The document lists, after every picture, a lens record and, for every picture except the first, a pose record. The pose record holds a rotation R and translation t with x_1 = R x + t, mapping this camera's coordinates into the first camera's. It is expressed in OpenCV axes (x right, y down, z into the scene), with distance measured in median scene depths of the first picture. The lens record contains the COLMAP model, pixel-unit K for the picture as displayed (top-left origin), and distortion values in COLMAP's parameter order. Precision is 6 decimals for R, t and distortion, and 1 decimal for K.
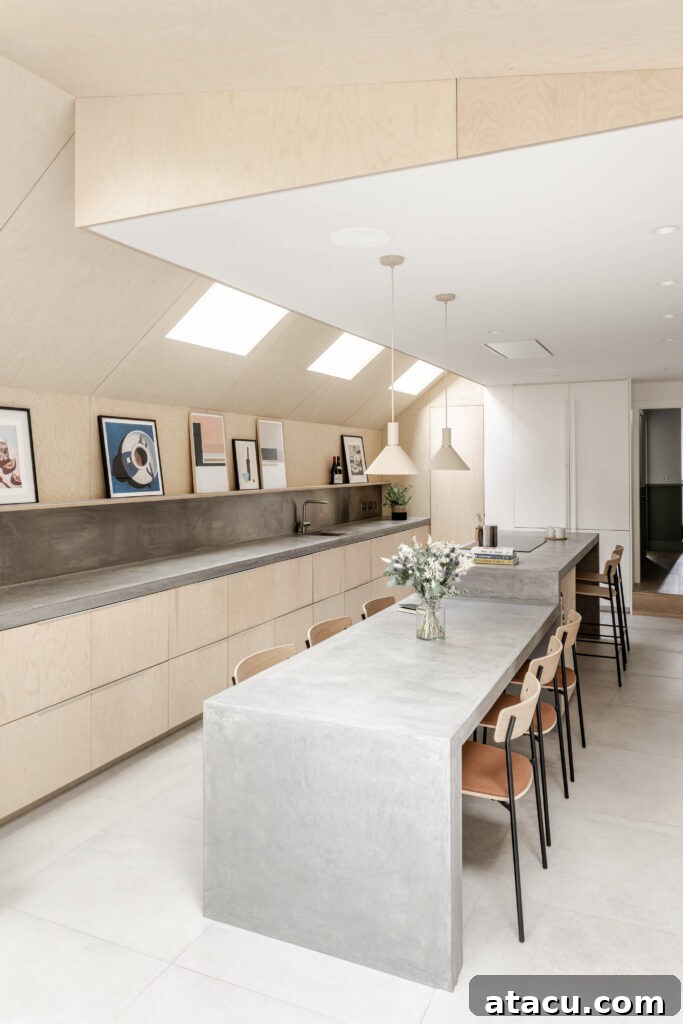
lens RADIAL K [[725.4, 0, 345.8], [0, 725.4, 481.1], [0, 0, 1]] dist [0.004720, 0.000808]
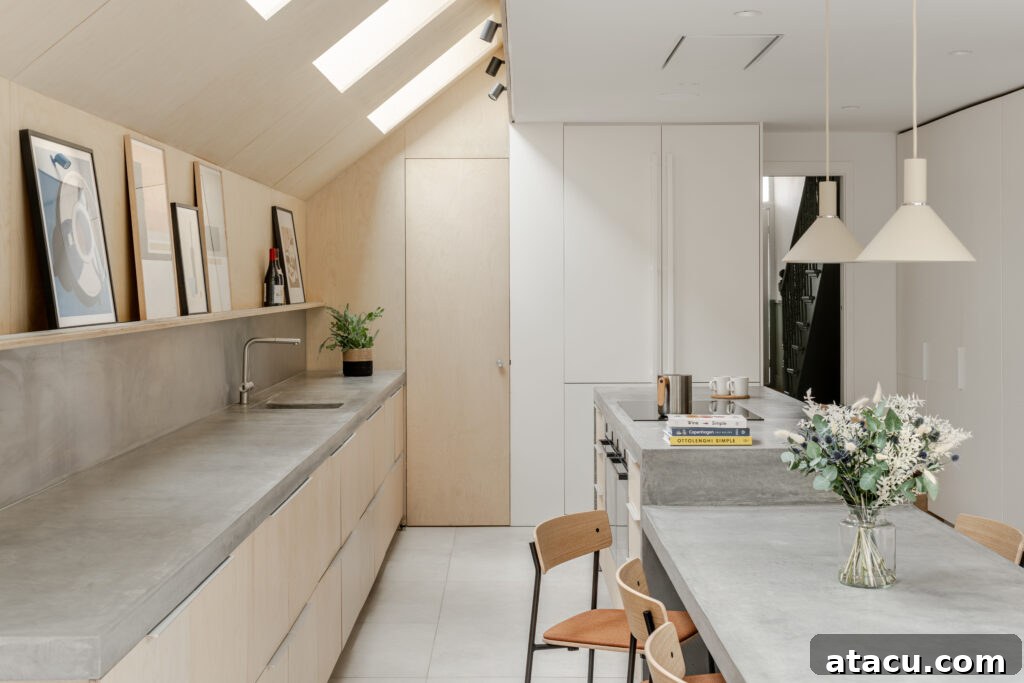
lens RADIAL K [[1317.7, 0, 513.2], [0, 1317.7, 339.7], [0, 0, 1]] dist [-0.021229, -0.016325]
pose [[0.909294, -0.017241, 0.415797, -0.332337], [0.008664, 0.999709, 0.022508, 0.012432], [-0.416064, -0.016864, 0.909179, 0.169172]]
